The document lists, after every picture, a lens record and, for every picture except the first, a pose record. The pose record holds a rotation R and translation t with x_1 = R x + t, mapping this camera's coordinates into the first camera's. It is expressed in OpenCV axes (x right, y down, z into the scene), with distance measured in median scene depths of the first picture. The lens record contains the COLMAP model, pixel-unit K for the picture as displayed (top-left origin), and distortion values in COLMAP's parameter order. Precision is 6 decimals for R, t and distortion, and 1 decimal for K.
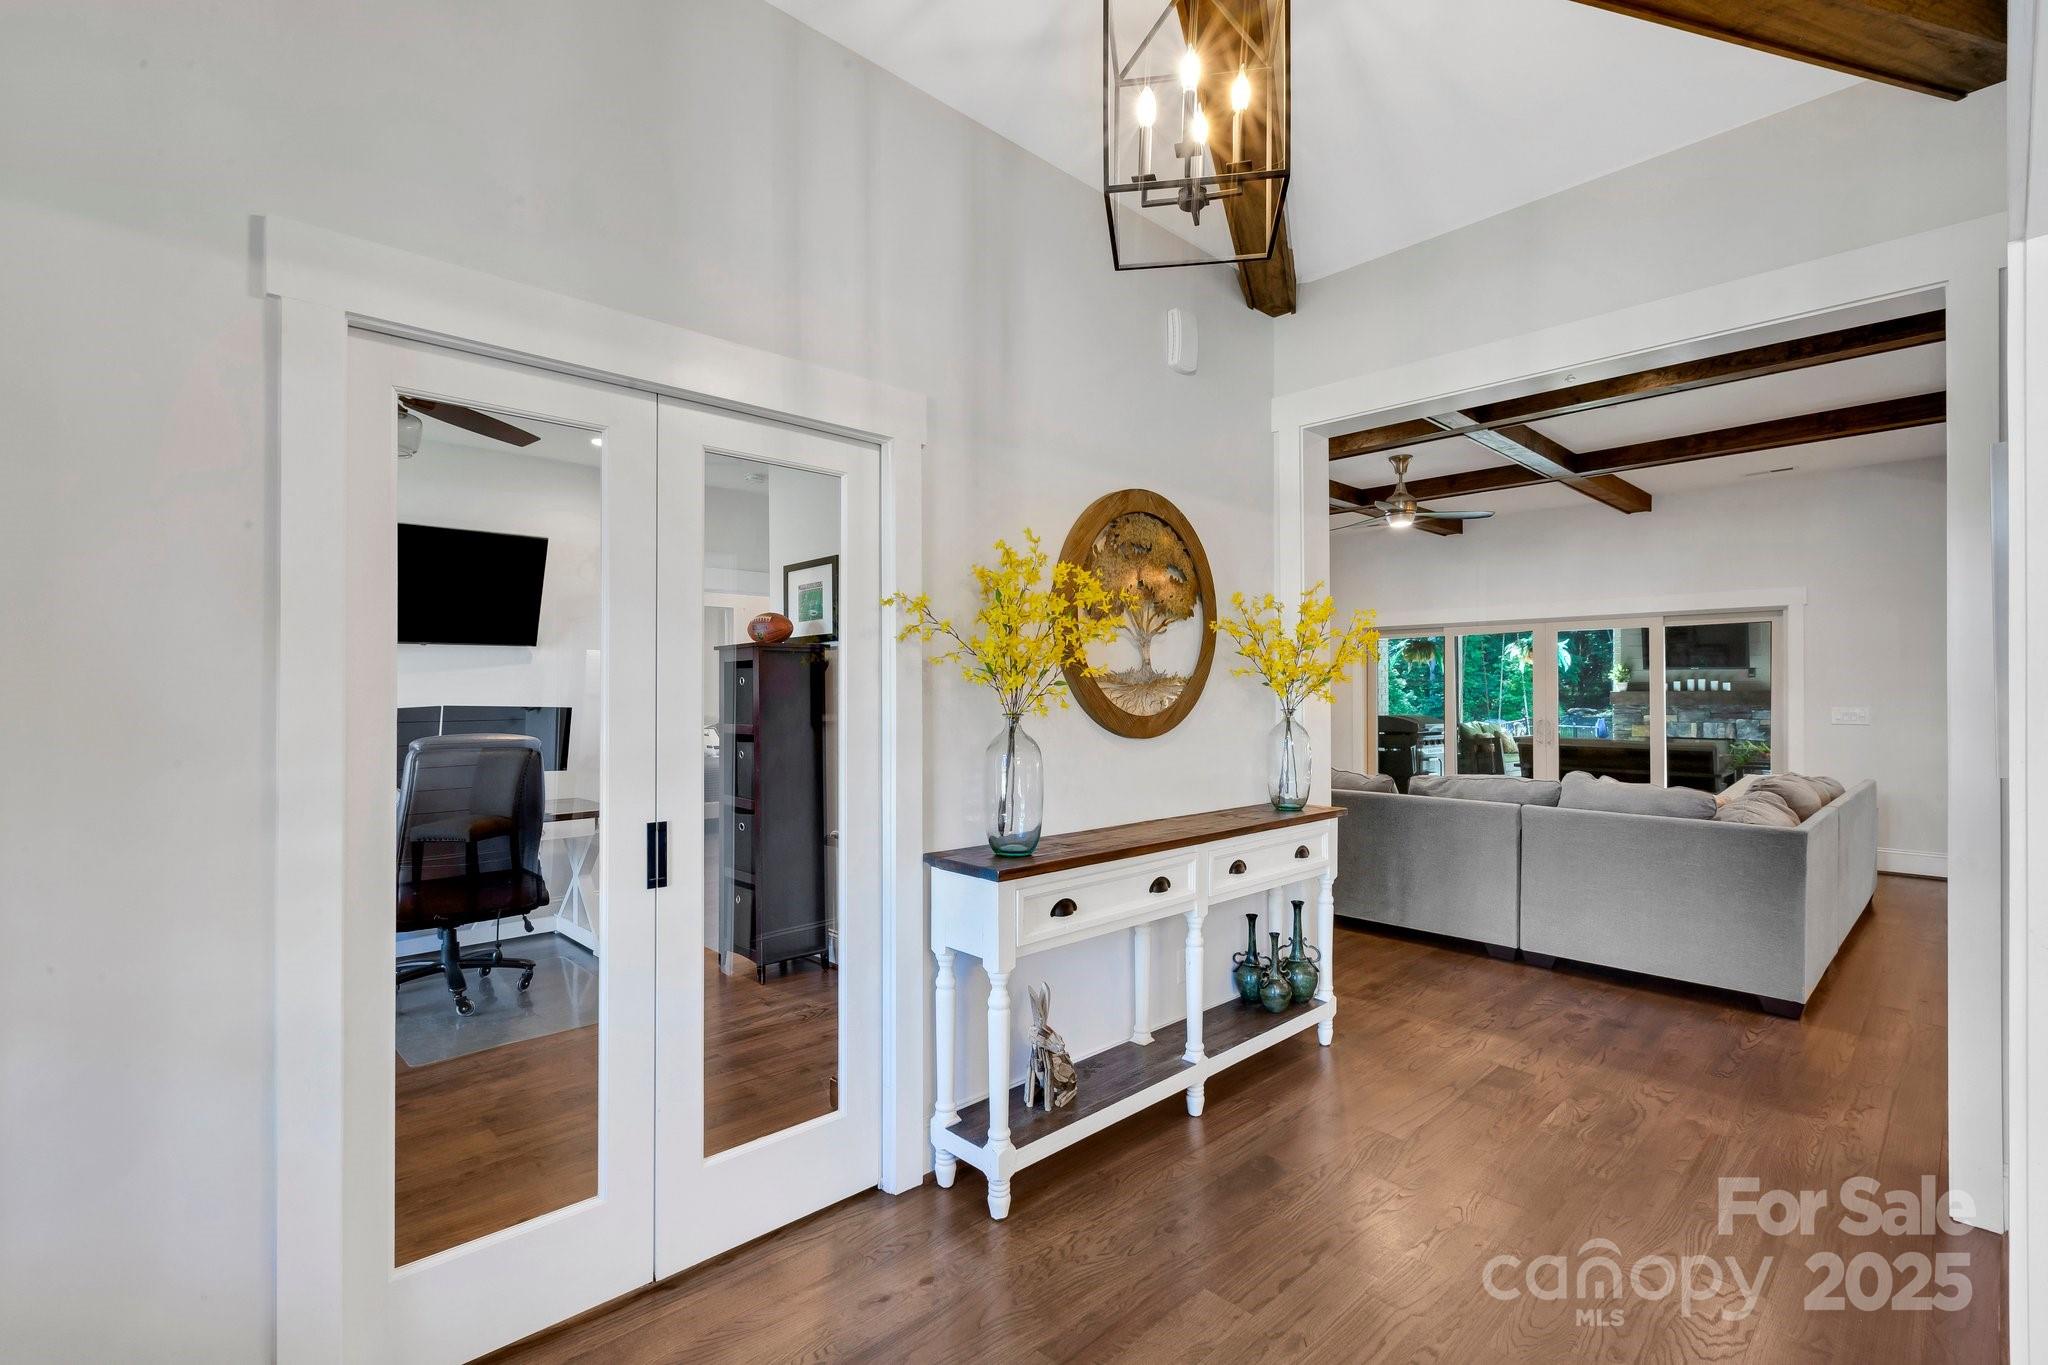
lens RADIAL K [[923.2, 0, 1020.9], [0, 923.2, 677.8], [0, 0, 1]] dist [0.000319, -0.000020]
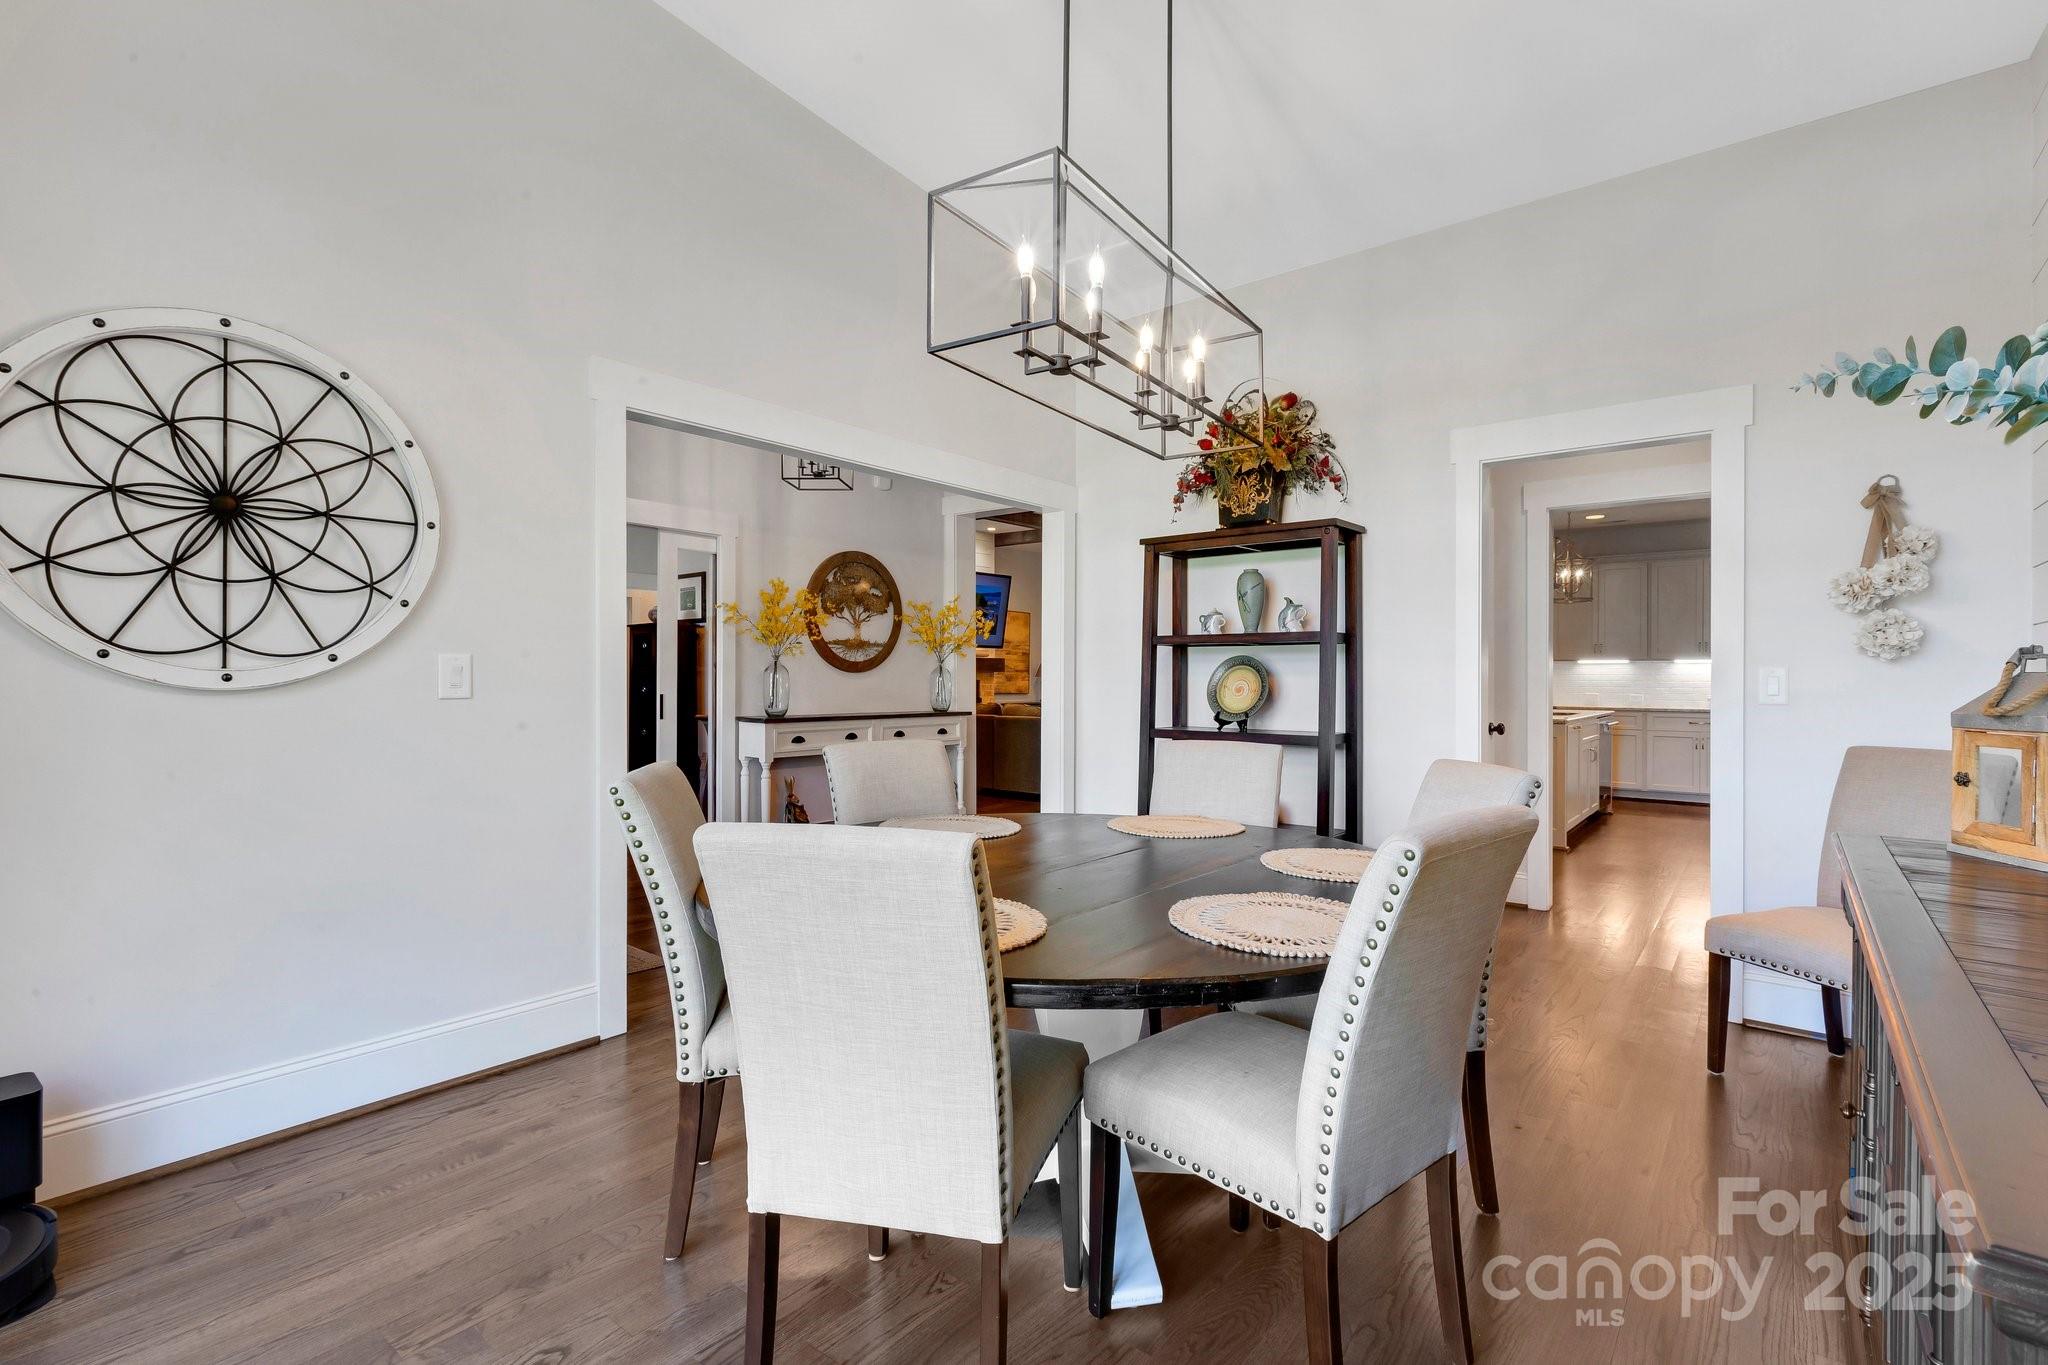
lens RADIAL K [[910.1, 0, 1022.2], [0, 910.1, 665.8], [0, 0, 1]] dist [-0.001016, -0.000293]
pose [[0.992617, 0.007188, 0.121082, 0.263391], [-0.007875, 0.999956, 0.005191, 0.038579], [-0.121039, -0.006107, 0.992629, -1.070265]]
